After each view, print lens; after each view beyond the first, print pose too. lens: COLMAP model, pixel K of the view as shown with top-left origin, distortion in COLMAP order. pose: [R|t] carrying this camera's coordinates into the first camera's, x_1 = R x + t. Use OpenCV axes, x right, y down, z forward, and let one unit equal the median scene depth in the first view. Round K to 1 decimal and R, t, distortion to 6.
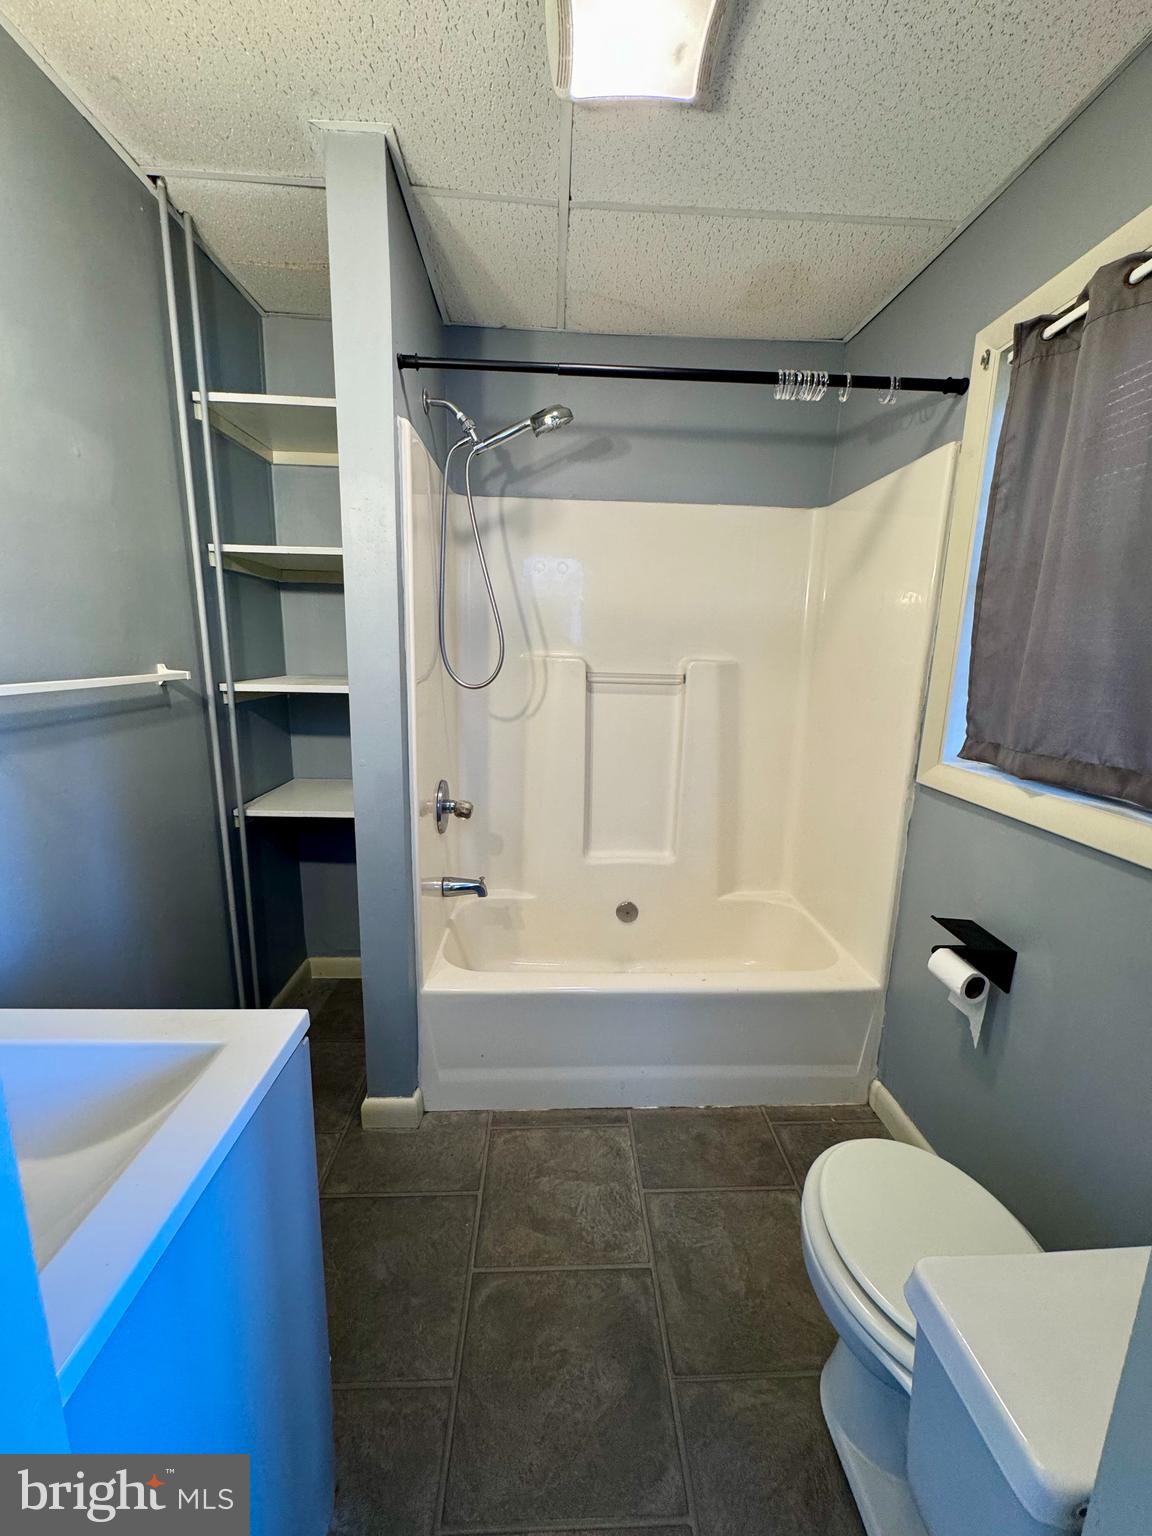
lens RADIAL K [[610.9, 0, 577.3], [0, 610.9, 771.3], [0, 0, 1]] dist [0.000116, -0.000118]
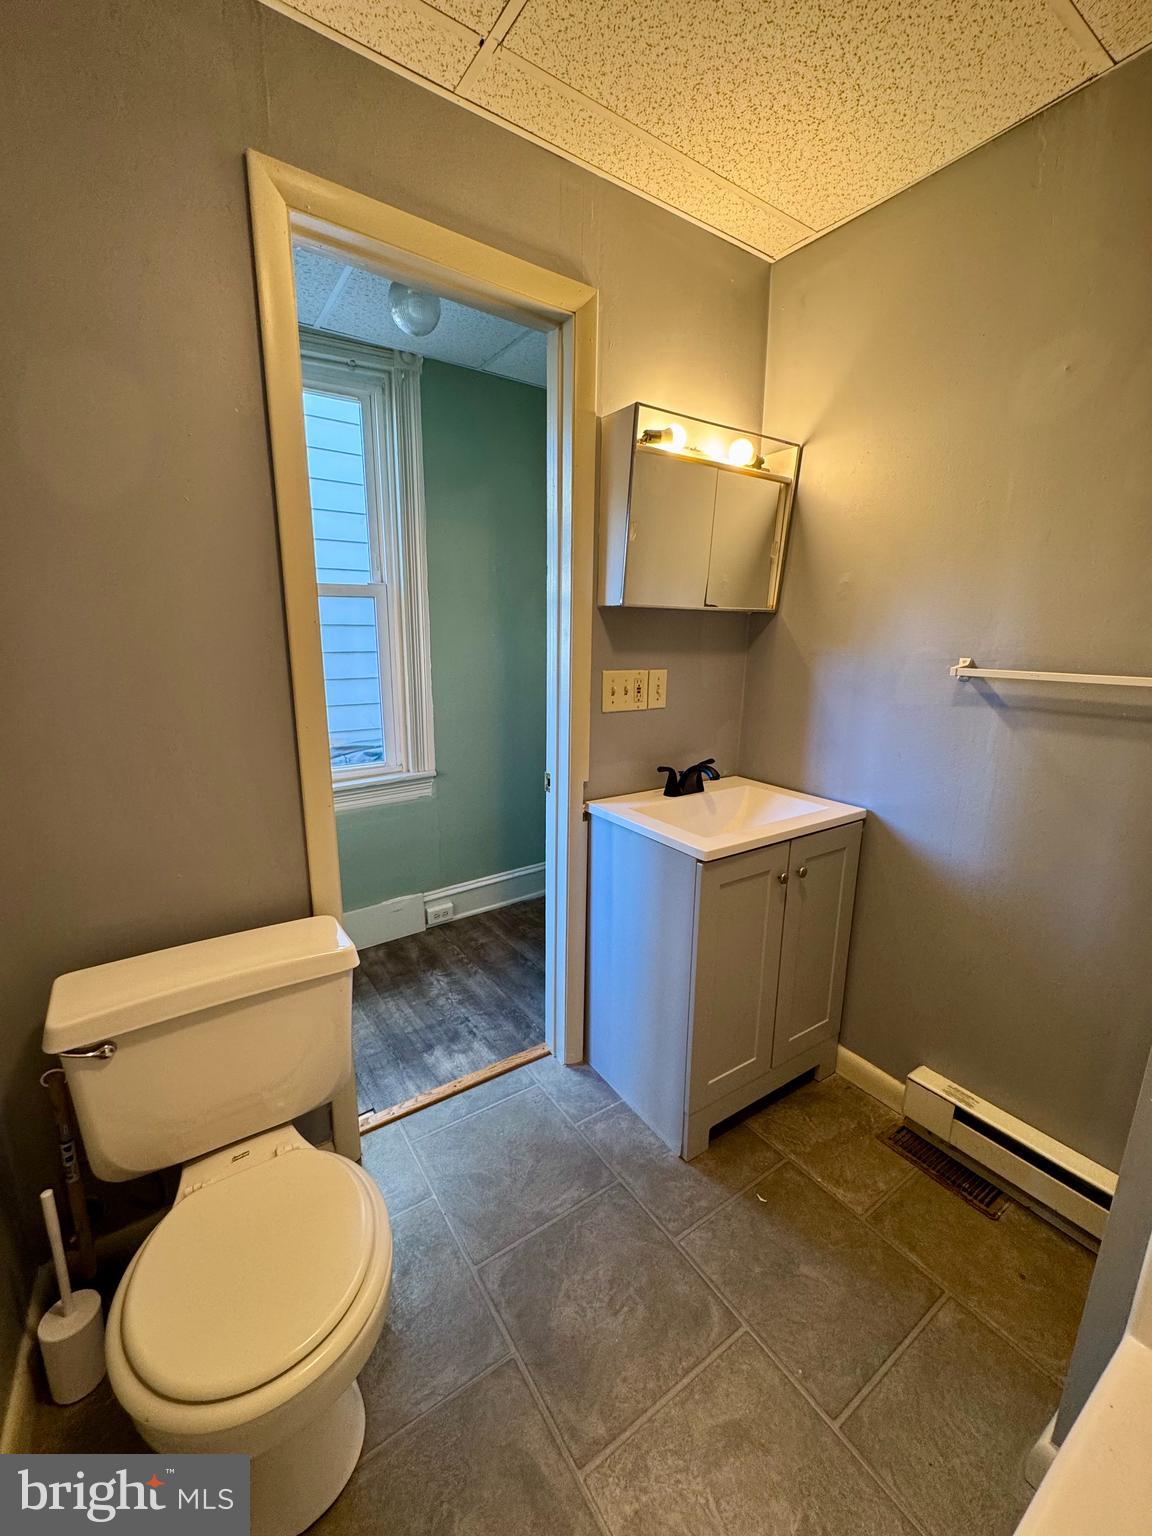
lens RADIAL K [[610.9, 0, 573.1], [0, 610.9, 766.3], [0, 0, 1]] dist [0.000116, -0.000118]
pose [[-0.851546, 0.077605, -0.518505, 0.463392], [-0.137246, 0.921499, 0.363322, -0.243633], [0.505997, 0.380548, -0.774048, 1.303835]]
